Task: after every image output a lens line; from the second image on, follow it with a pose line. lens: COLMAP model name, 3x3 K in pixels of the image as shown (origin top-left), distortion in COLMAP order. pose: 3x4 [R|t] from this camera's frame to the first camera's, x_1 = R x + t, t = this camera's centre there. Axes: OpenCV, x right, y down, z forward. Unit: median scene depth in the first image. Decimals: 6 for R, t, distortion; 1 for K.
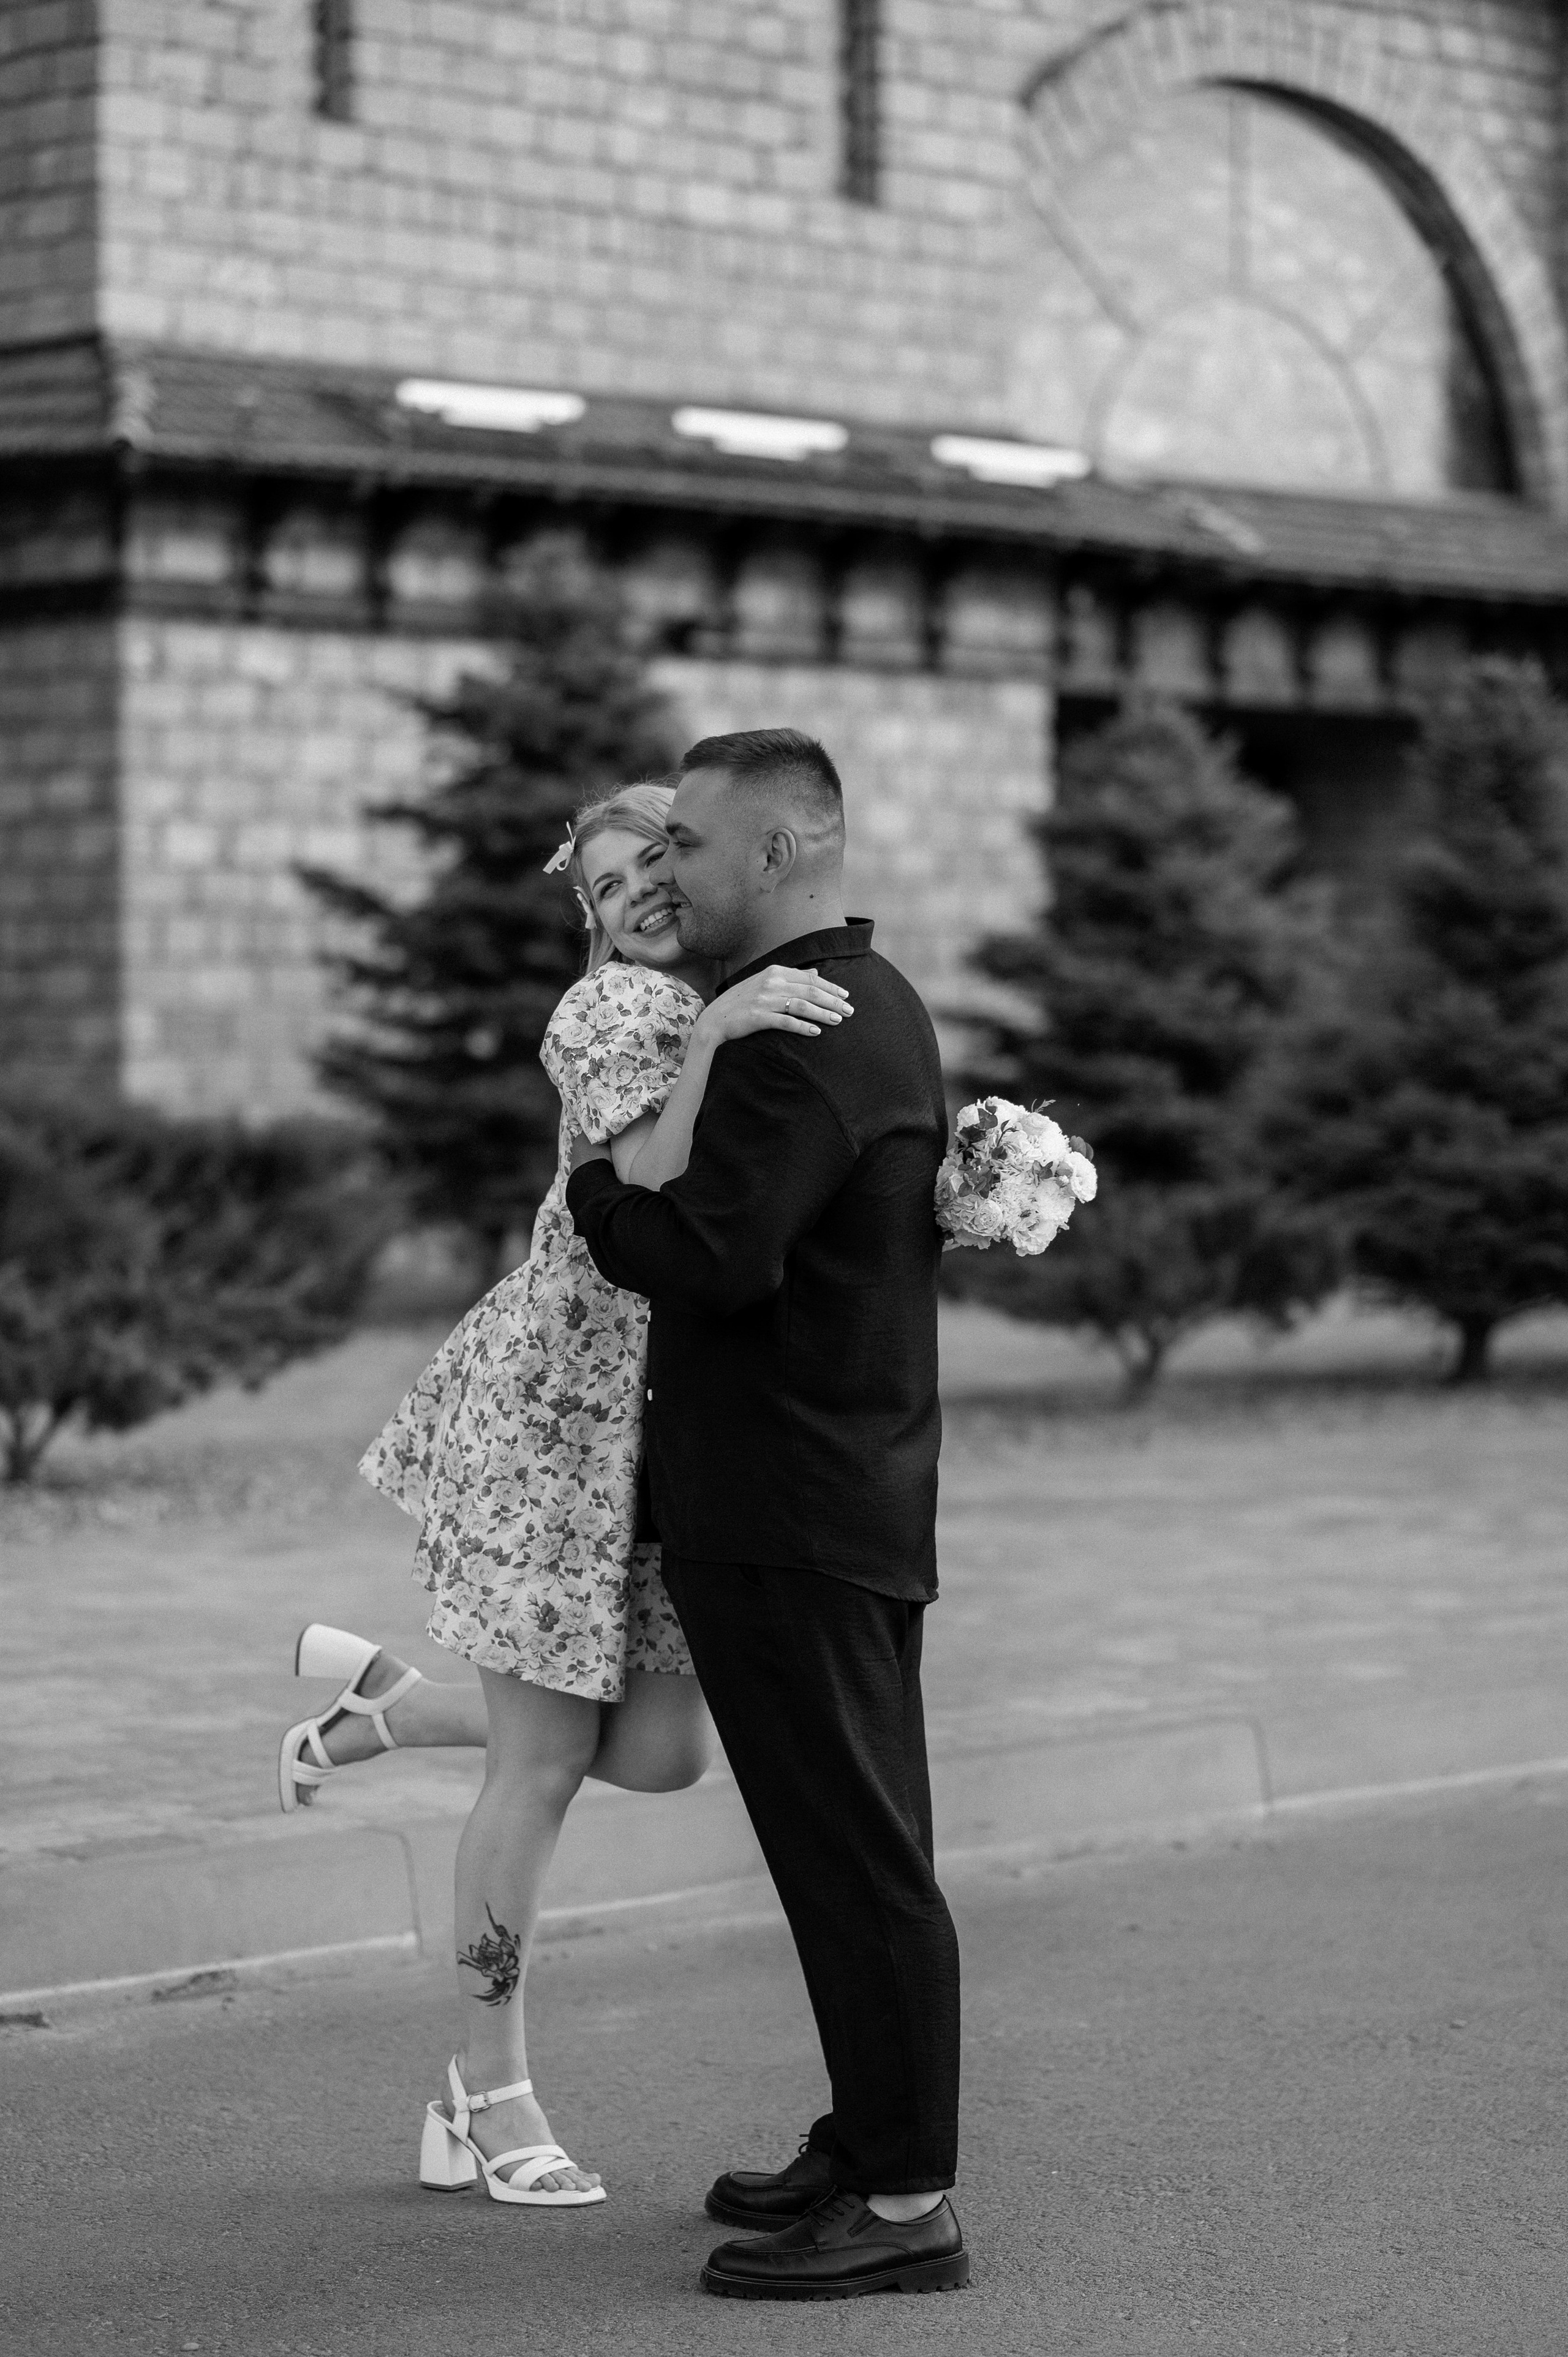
lens RADIAL K [[5748.5, 0, 872.2], [0, 5748.5, 1178.3], [0, 0, 1]] dist [0.046471, -0.220205]
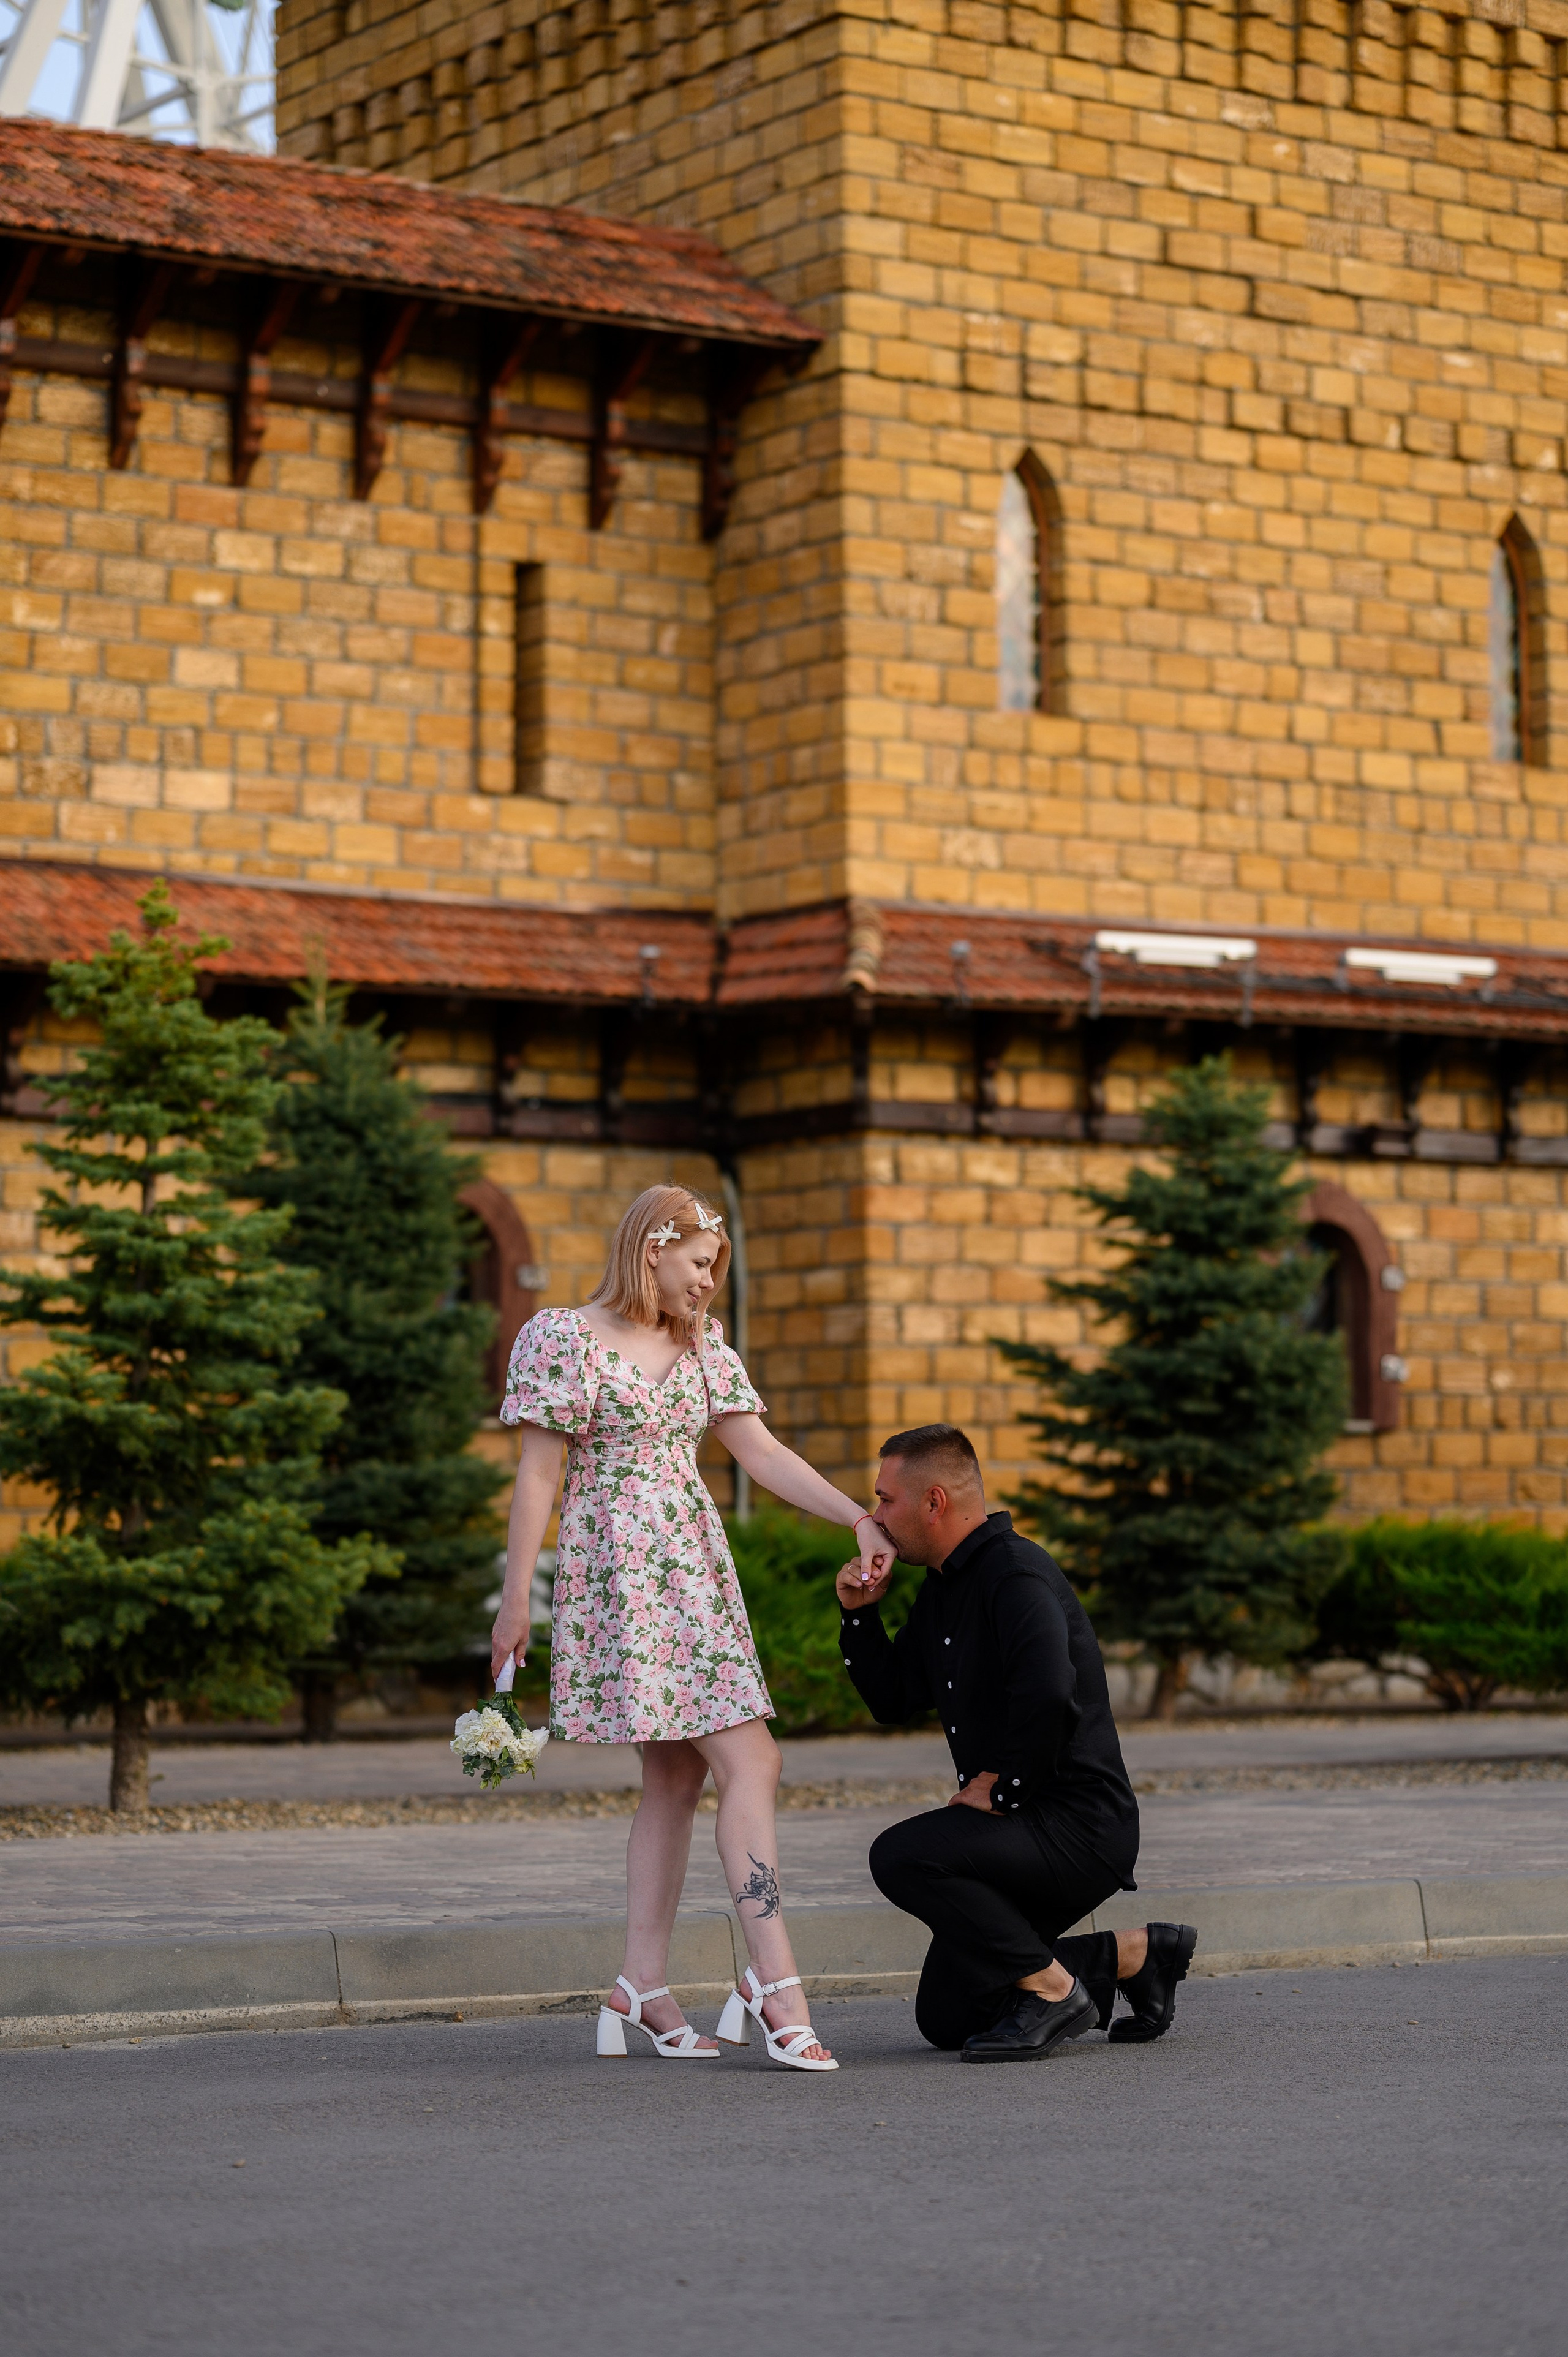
lens RADIAL K [[5701.8, 0, 784.0], [0, 5701.8, 1178.5], [0, 0, 1]] dist [-0.028461, 0.101140]
pose [[0.981642, -0.023049, -0.189336, 0.073894], [0.004619, 0.995253, -0.097210, 0.024987], [0.190677, 0.094551, 0.977089, -0.145797]]
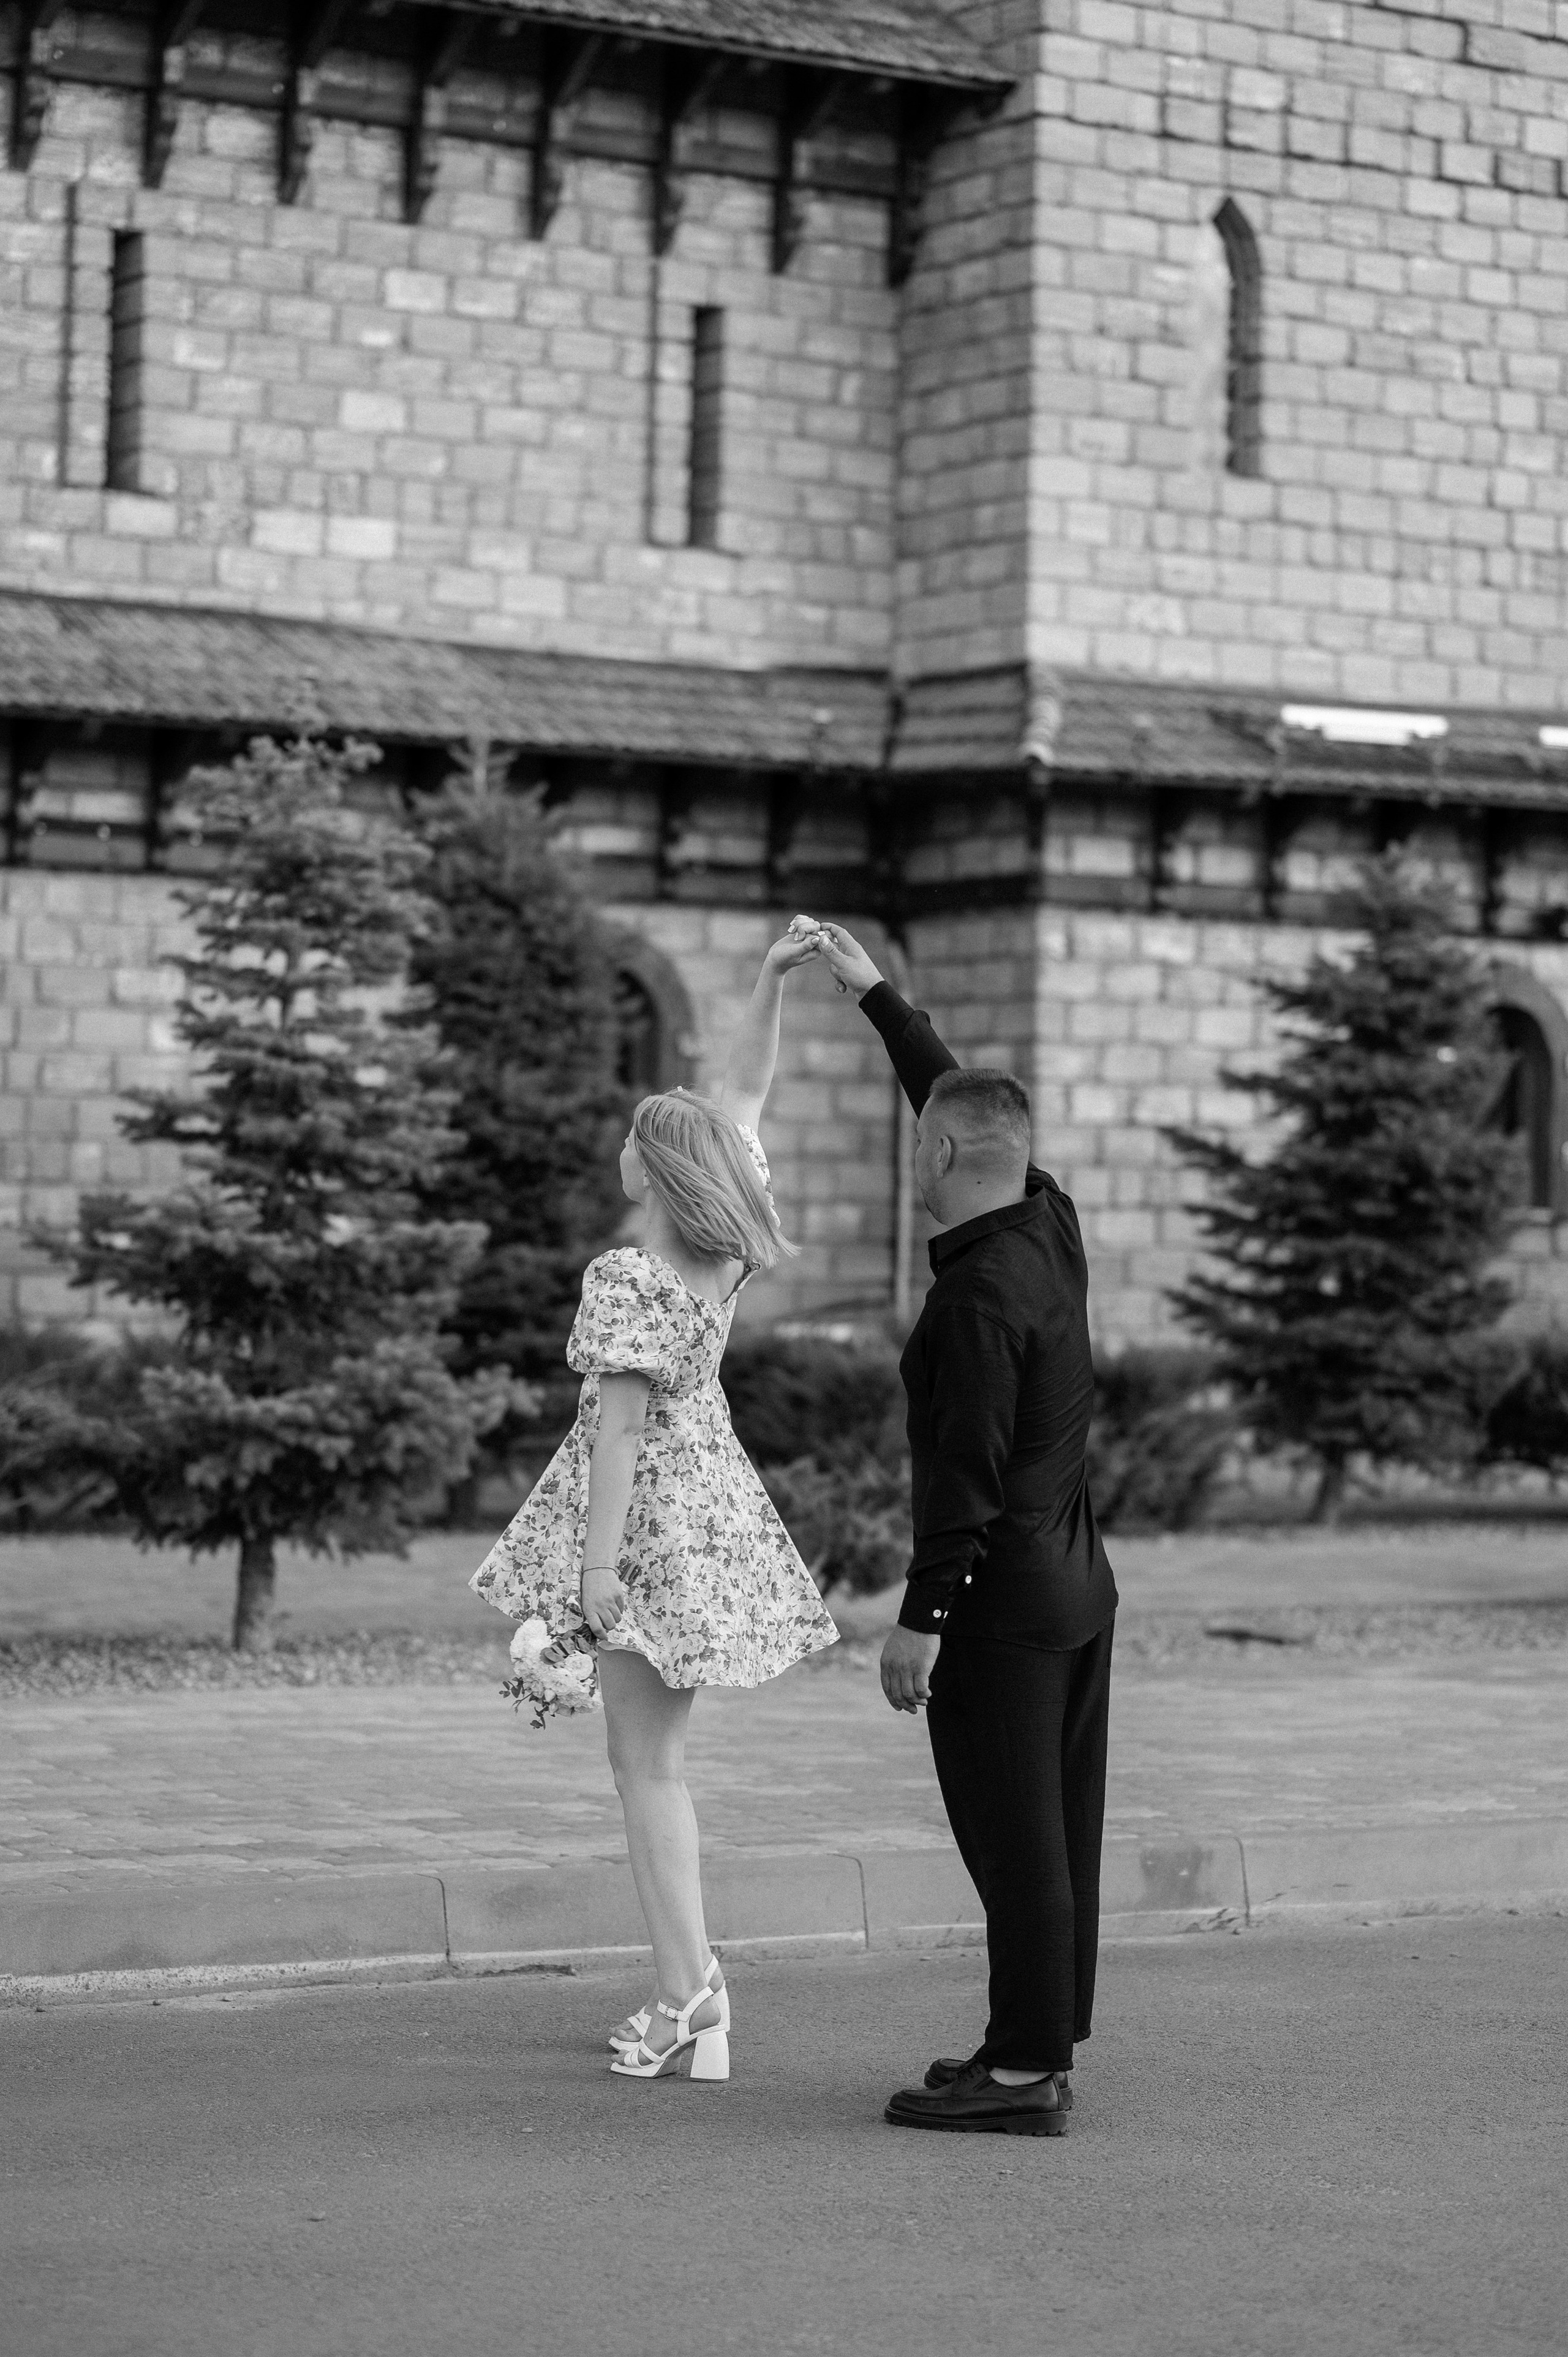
lens RADIAL K [[5701.8, 0, 784.0], [0, 5701.8, 1178.5], [0, 0, 1]] dist [-0.028461, 0.101140]
pose [[0.975441, 0.015369, -0.219724, 0.070392], [-0.024464, 0.998950, -0.038731, 0.001845], [0.218898, 0.043155, 0.974793, -0.119082]]
